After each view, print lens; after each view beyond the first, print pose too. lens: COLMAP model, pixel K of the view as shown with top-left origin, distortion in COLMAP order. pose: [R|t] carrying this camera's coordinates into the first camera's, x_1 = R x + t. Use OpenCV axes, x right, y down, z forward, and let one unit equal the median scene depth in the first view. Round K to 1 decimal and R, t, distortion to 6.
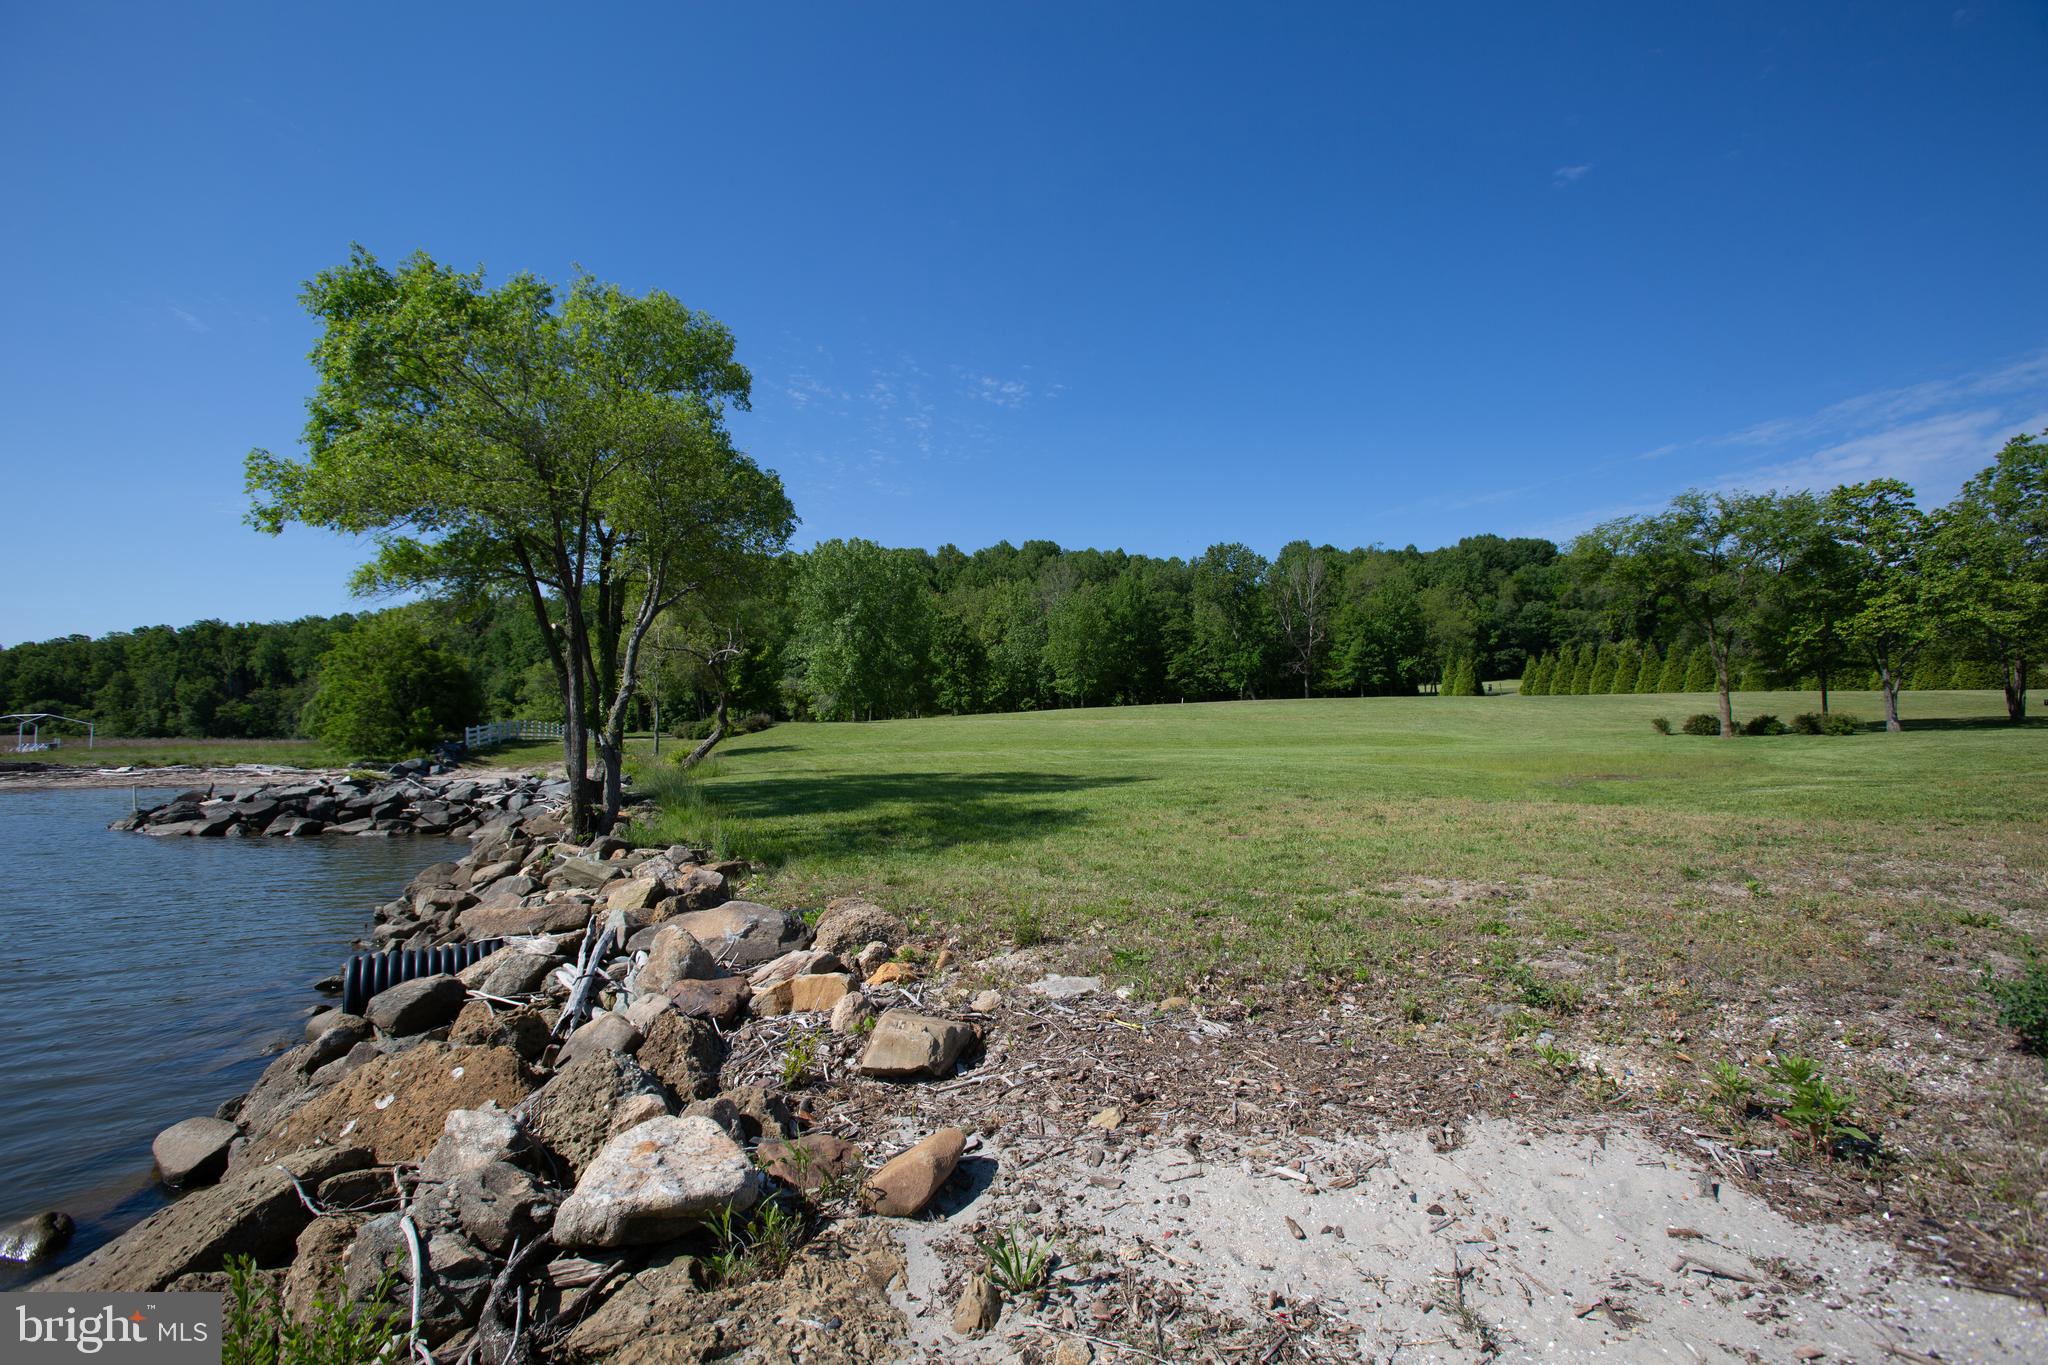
lens RADIAL K [[967.0, 0, 1020.3], [0, 967.0, 716.9], [0, 0, 1]] dist [-0.043317, 0.020676]
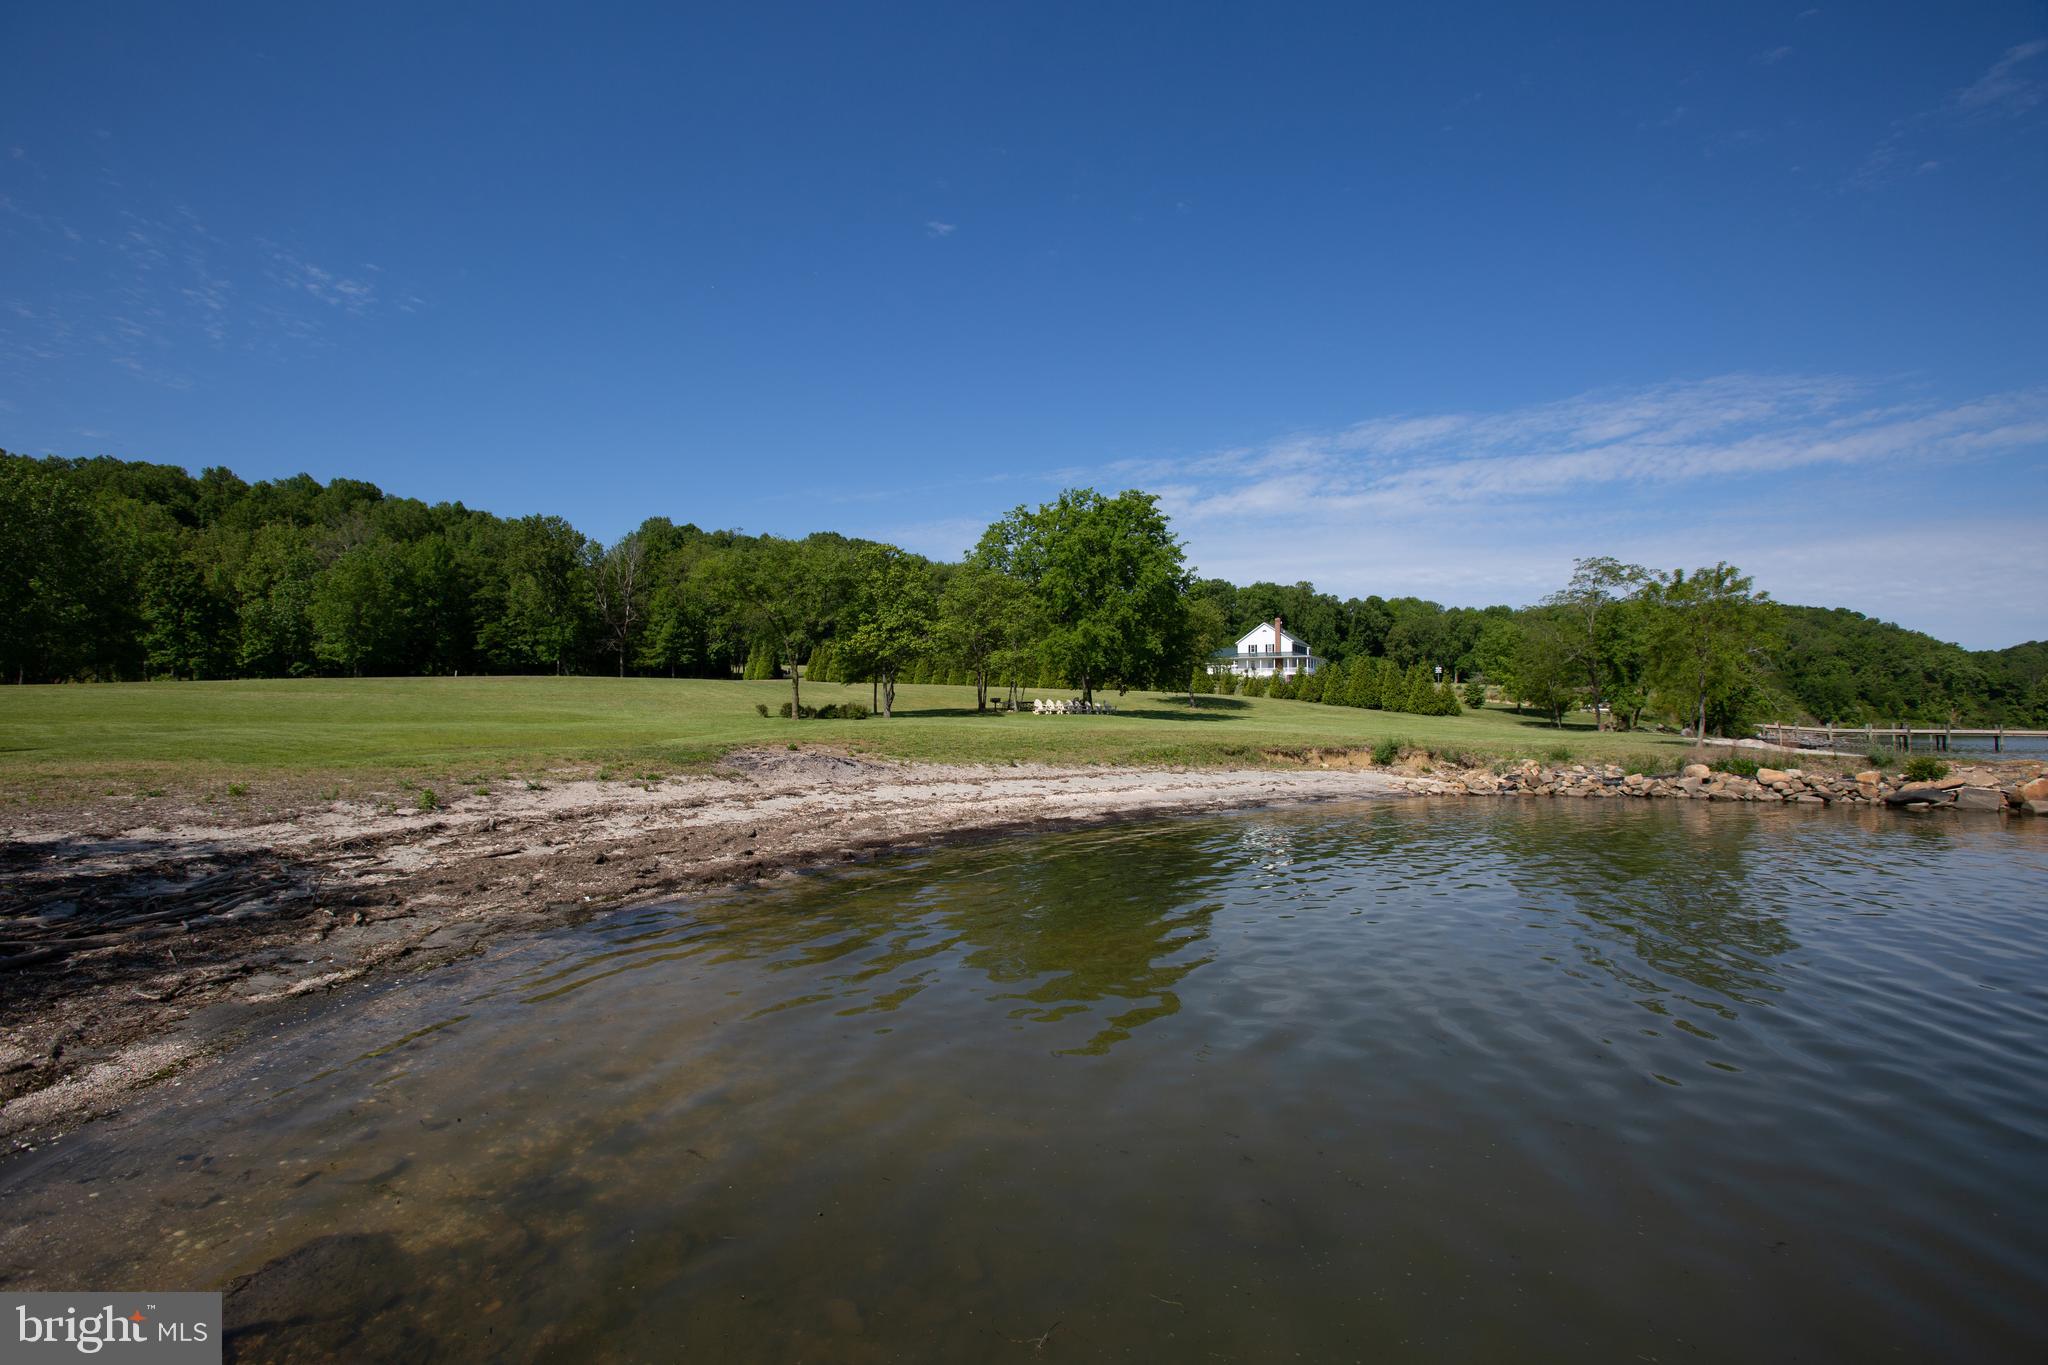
lens RADIAL K [[957.0, 0, 1030.4], [0, 957.0, 694.1], [0, 0, 1]] dist [-0.047344, 0.024942]
pose [[0.813443, 0.024378, 0.581134, 0.055910], [-0.026478, 0.999638, -0.004871, -0.004520], [-0.581042, -0.011425, 0.813793, -0.079181]]
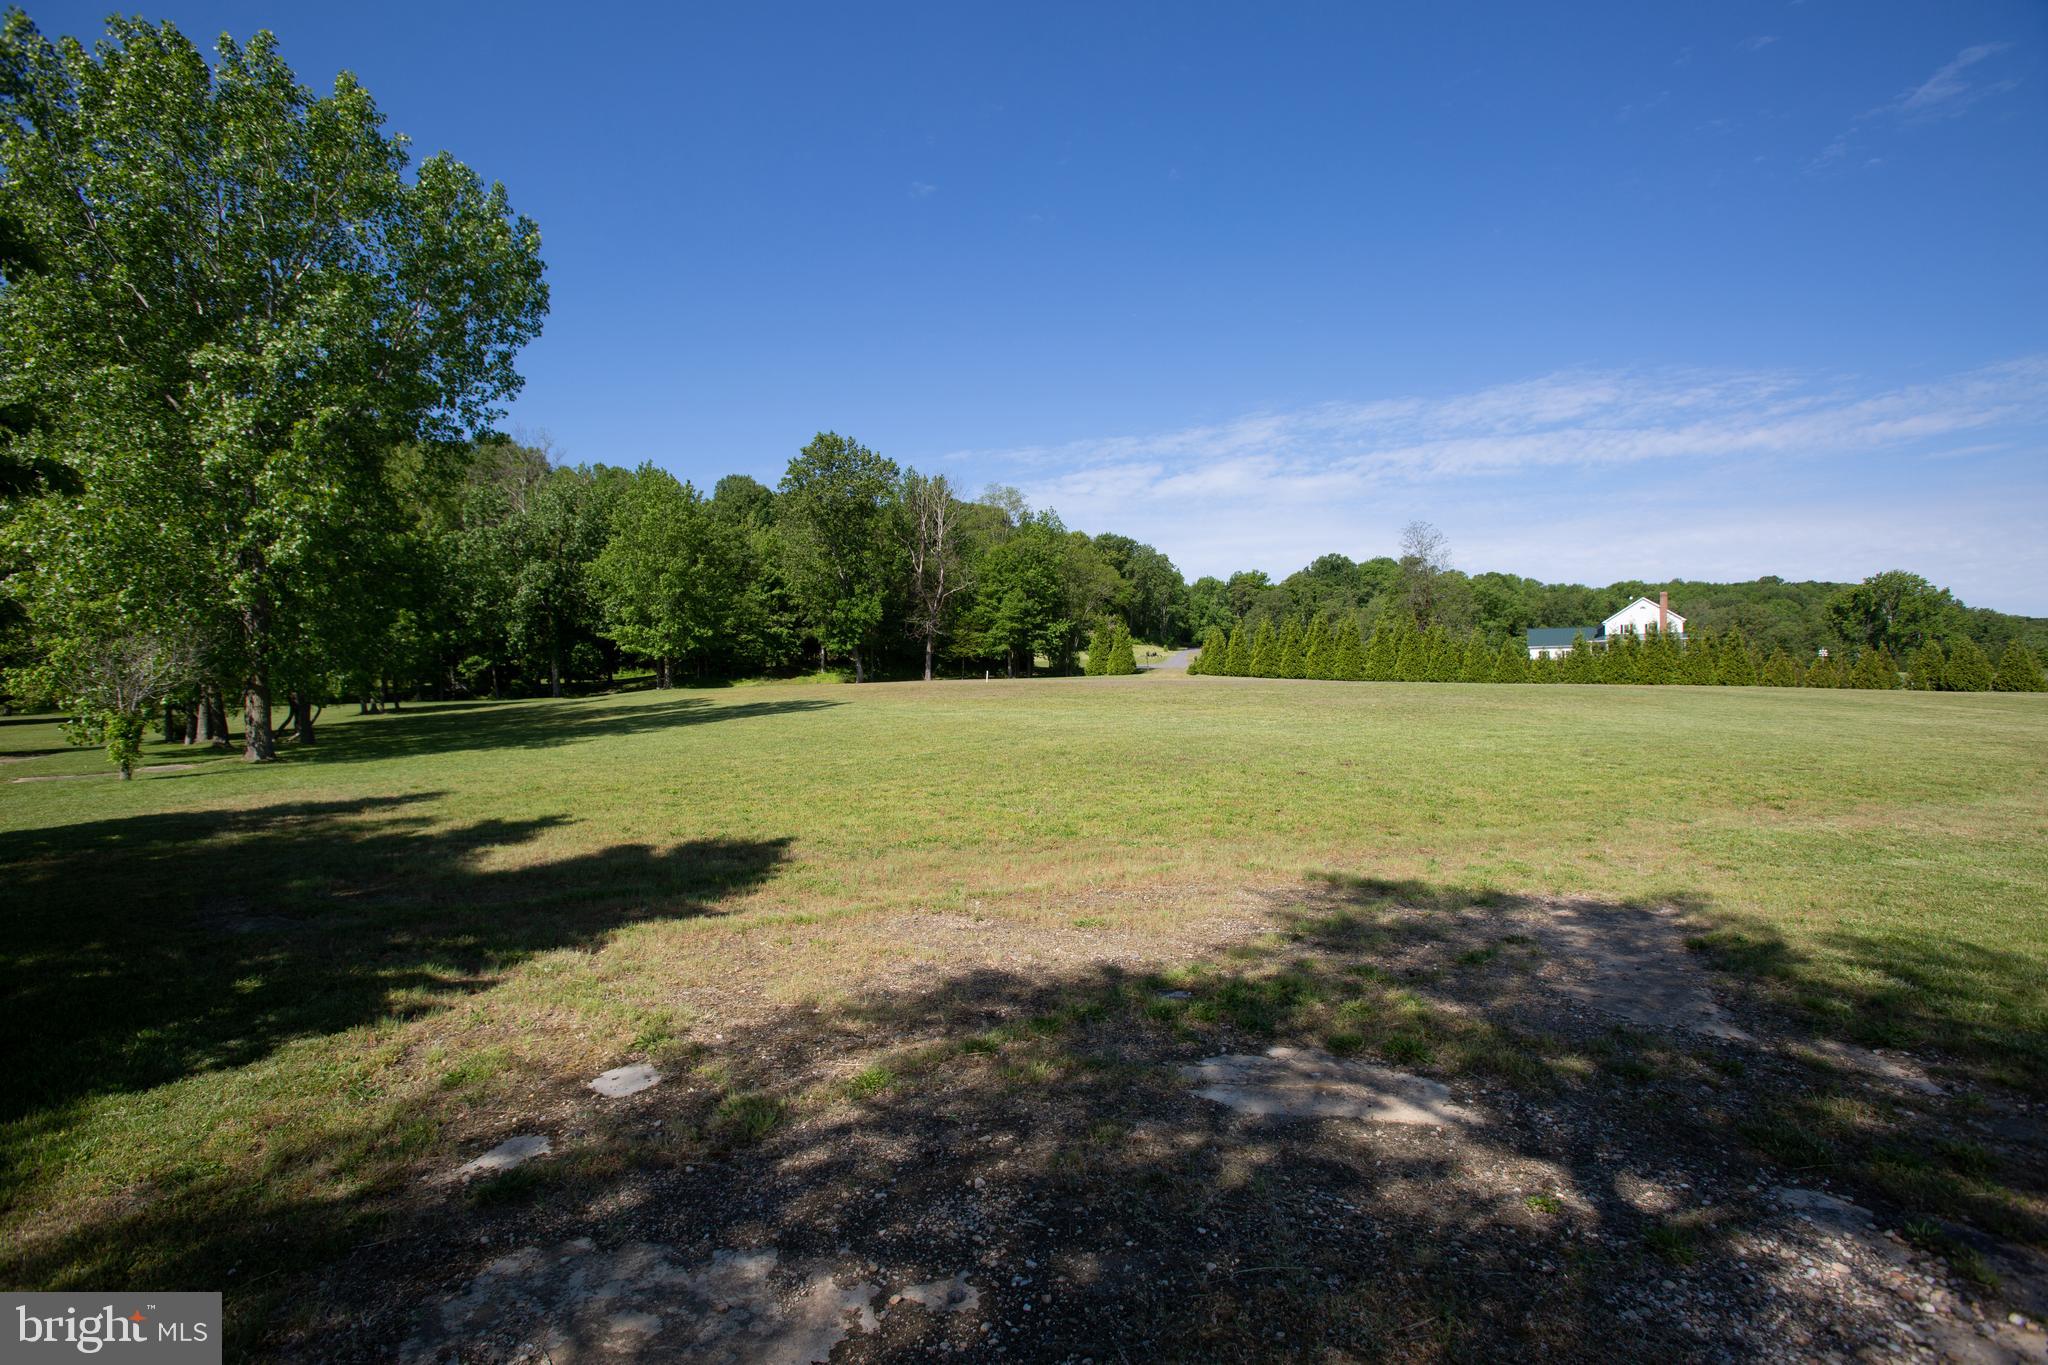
lens RADIAL K [[940.6, 0, 1024.0], [0, 940.6, 682.5], [0, 0, 1]] dist [-0.041182, 0.019492]
pose [[0.762913, 0.012232, 0.646385, -0.099560], [-0.017784, 0.999840, 0.002068, -0.010189], [-0.646256, -0.013073, 0.763008, 0.375502]]
